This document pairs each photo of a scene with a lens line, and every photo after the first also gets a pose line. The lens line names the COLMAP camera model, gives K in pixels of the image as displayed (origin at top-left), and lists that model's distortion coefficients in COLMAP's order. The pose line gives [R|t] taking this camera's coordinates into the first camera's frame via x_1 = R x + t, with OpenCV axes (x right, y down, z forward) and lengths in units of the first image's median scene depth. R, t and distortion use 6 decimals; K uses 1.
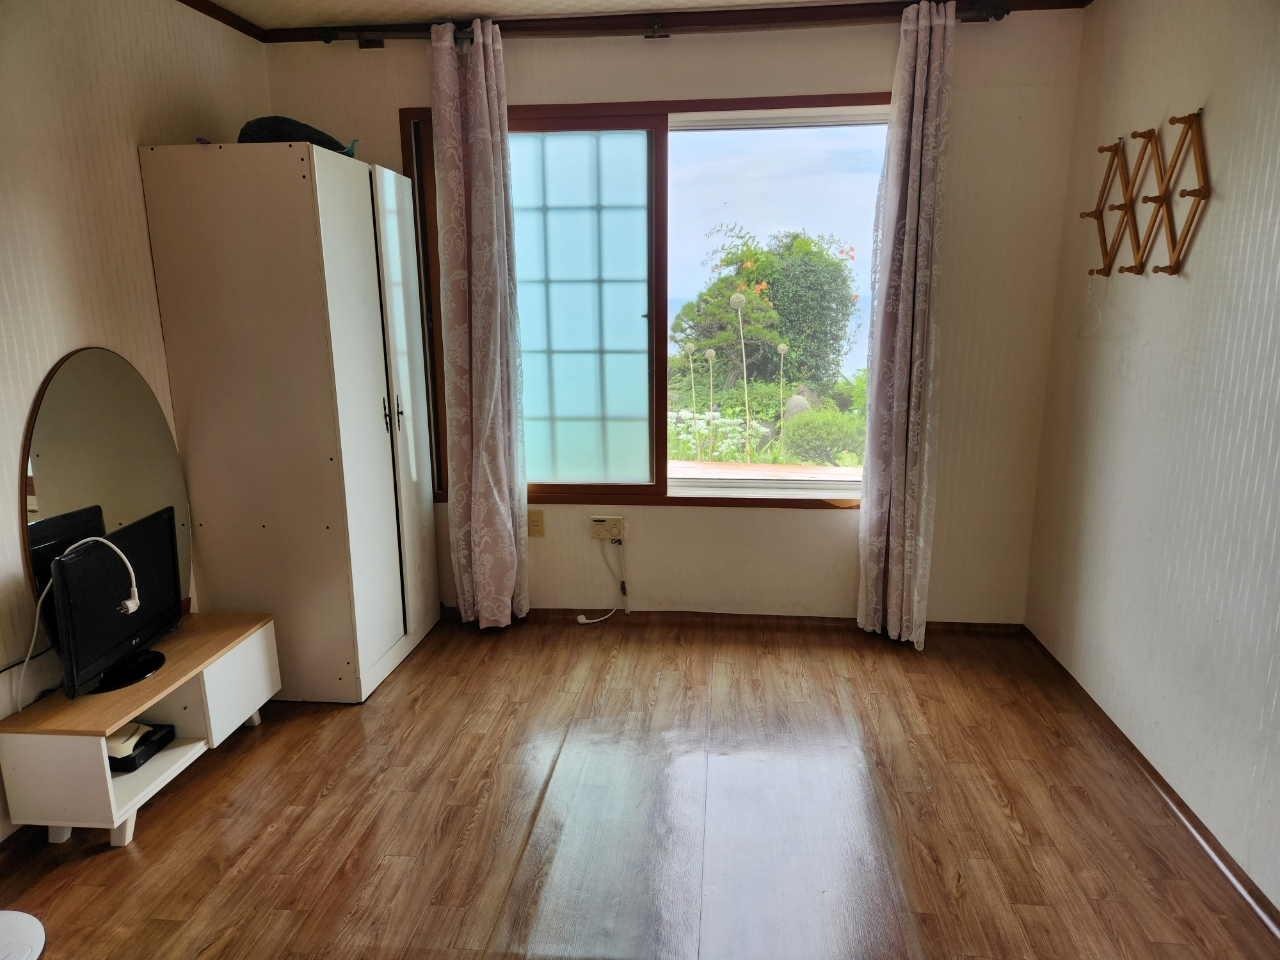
lens RADIAL K [[861.5, 0, 647.1], [0, 861.5, 456.7], [0, 0, 1]] dist [0.038562, -0.032896]
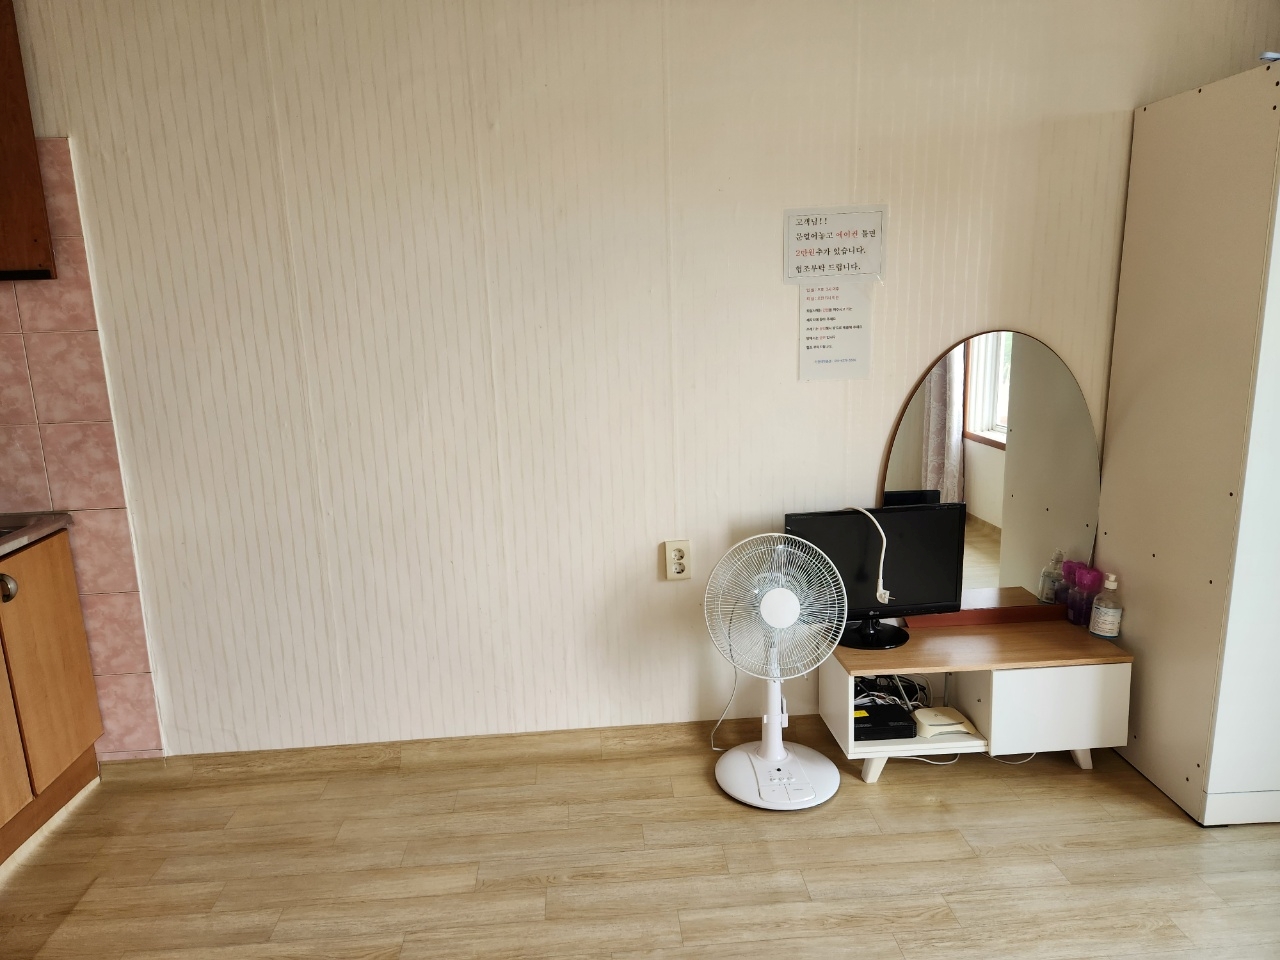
lens RADIAL K [[861.5, 0, 648.0], [0, 861.5, 470.8], [0, 0, 1]] dist [0.038562, -0.032896]
pose [[0.157774, 0.223156, -0.961930, 0.305447], [-0.153873, 0.967787, 0.199277, -0.105522], [0.975413, 0.116574, 0.187029, 0.418726]]
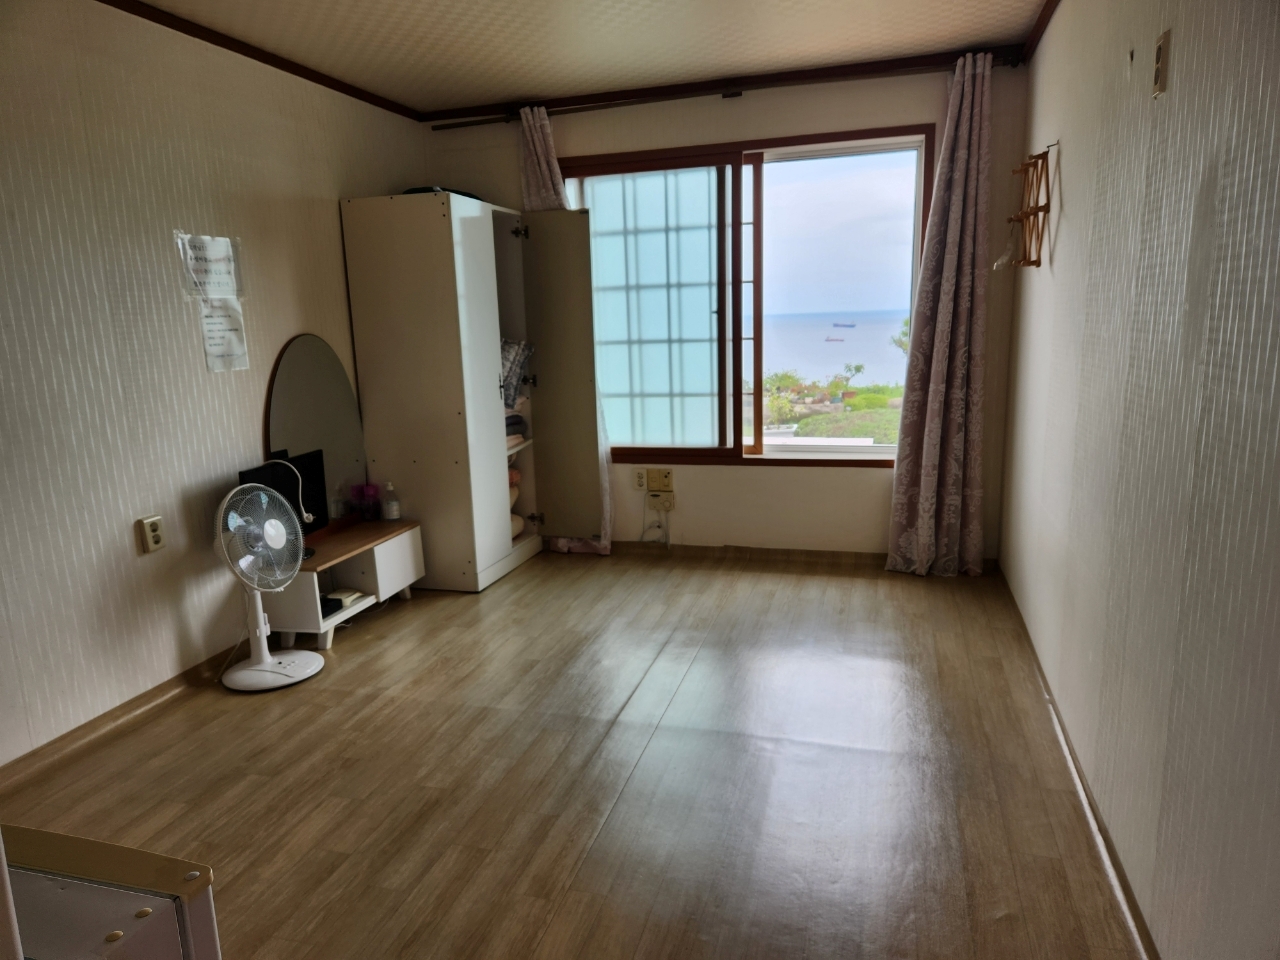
lens RADIAL K [[861.5, 0, 633.1], [0, 861.5, 492.4], [0, 0, 1]] dist [0.038562, -0.032896]
pose [[0.981580, 0.025442, -0.189350, 0.214633], [-0.020837, 0.999438, 0.026272, 0.098588], [0.189912, -0.021843, 0.981558, -0.389896]]
